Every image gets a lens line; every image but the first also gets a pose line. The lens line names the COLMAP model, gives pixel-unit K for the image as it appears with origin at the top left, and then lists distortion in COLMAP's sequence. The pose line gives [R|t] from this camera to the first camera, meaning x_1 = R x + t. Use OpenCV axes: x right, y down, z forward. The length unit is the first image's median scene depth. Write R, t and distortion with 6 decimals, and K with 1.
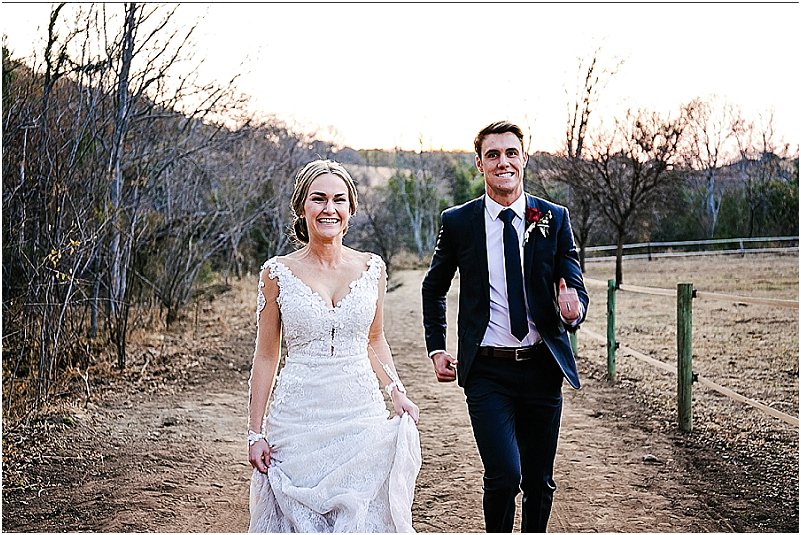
lens RADIAL K [[1230.9, 0, 397.9], [0, 1230.9, 267.4], [0, 0, 1]] dist [0.168887, 0.000000]
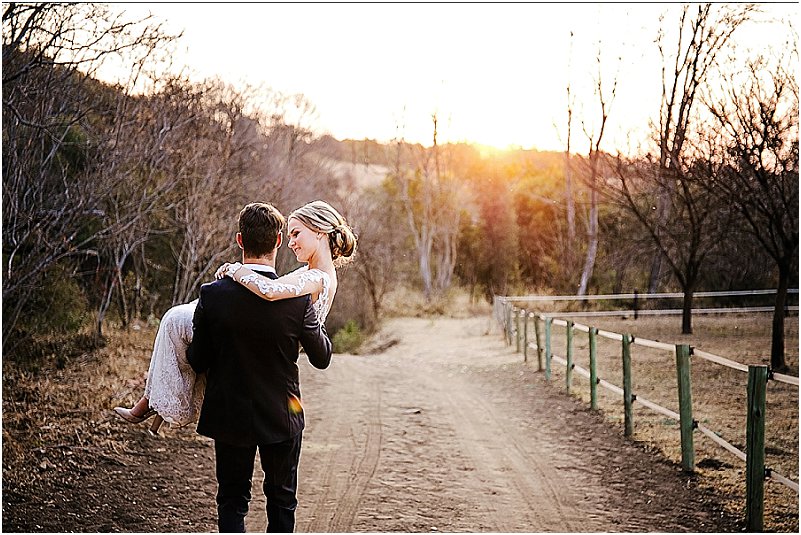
lens RADIAL K [[1561.9, 0, 403.0], [0, 1561.9, 266.9], [0, 0, 1]] dist [0.174667, 0.000000]
pose [[0.999355, 0.035234, 0.006973, -0.000925], [-0.035053, 0.999084, -0.024527, -0.003912], [-0.007831, 0.024266, 0.999675, 0.182144]]
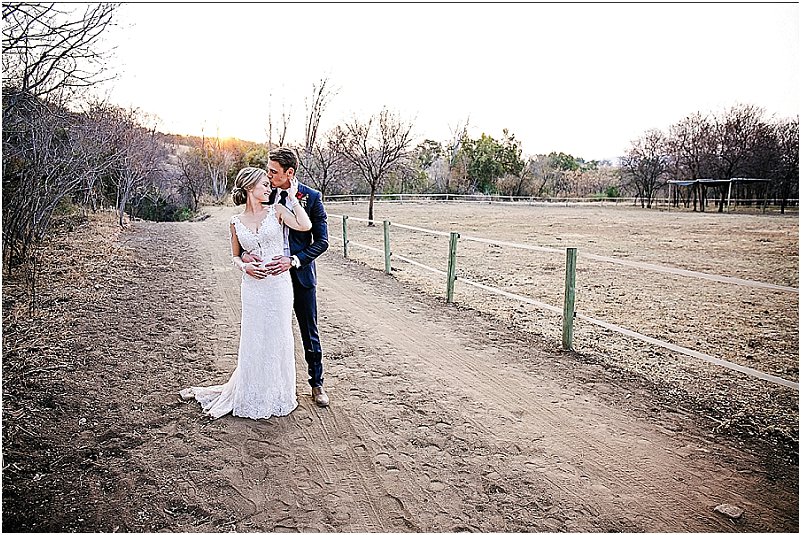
lens RADIAL K [[547.1, 0, 380.3], [0, 547.1, 268.9], [0, 0, 1]] dist [-0.023500, 0.009929]
pose [[0.938100, -0.009518, 0.346235, -0.030442], [-0.032213, 0.992892, 0.114574, -0.004916], [-0.344865, -0.118635, 0.931125, 0.242086]]
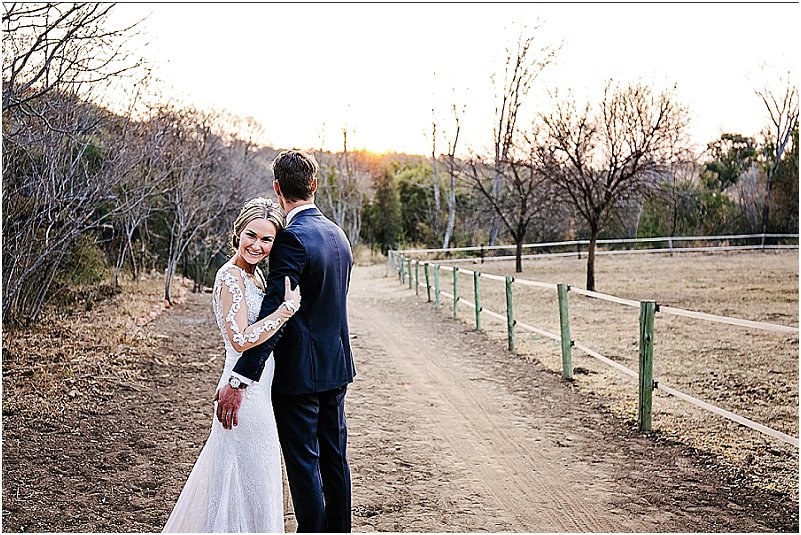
lens RADIAL K [[994.0, 0, 400.3], [0, 994.0, 269.9], [0, 0, 1]] dist [0.061542, 0.000000]
pose [[0.995695, 0.008313, 0.092312, -0.008426], [-0.009429, 0.999888, 0.011661, -0.004365], [-0.092204, -0.012481, 0.995662, 0.228691]]
